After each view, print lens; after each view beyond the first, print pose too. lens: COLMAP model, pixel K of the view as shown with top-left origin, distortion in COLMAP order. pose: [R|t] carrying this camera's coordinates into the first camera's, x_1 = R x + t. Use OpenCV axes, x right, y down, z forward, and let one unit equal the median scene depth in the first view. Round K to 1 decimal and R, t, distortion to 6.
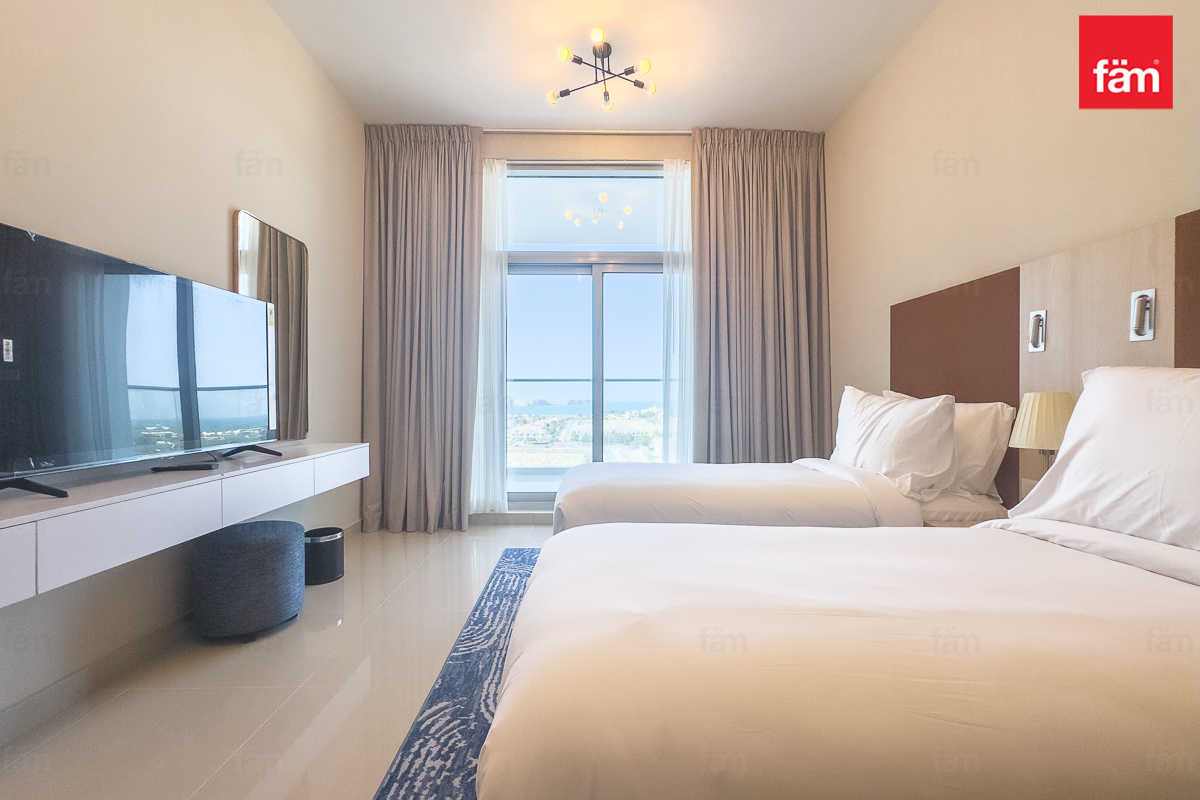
lens RADIAL K [[479.6, 0, 601.0], [0, 479.6, 398.6], [0, 0, 1]] dist [-0.002404, 0.000148]
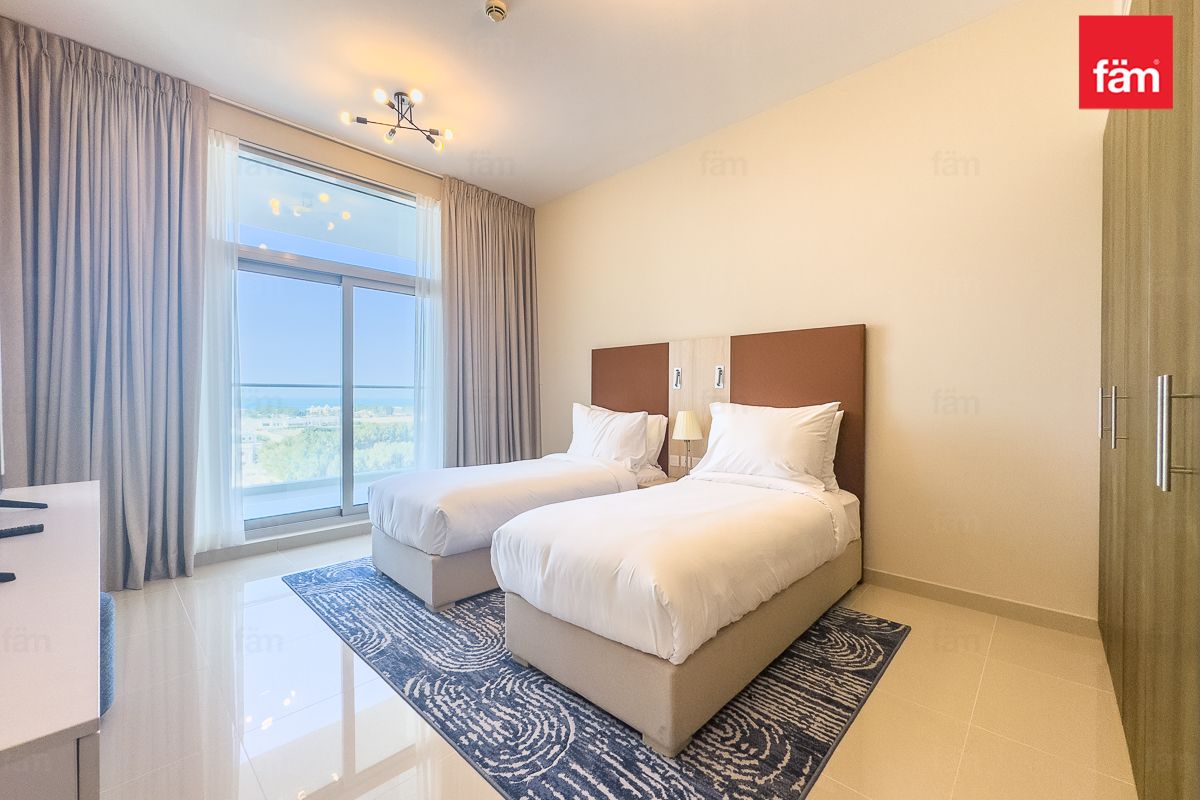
lens RADIAL K [[479.6, 0, 600.0], [0, 479.6, 397.5], [0, 0, 1]] dist [-0.002404, 0.000148]
pose [[0.710010, 0.001223, 0.704190, -0.461508], [-0.004028, 0.999989, 0.002324, -0.045312], [-0.704180, -0.004486, 0.710007, -0.105893]]
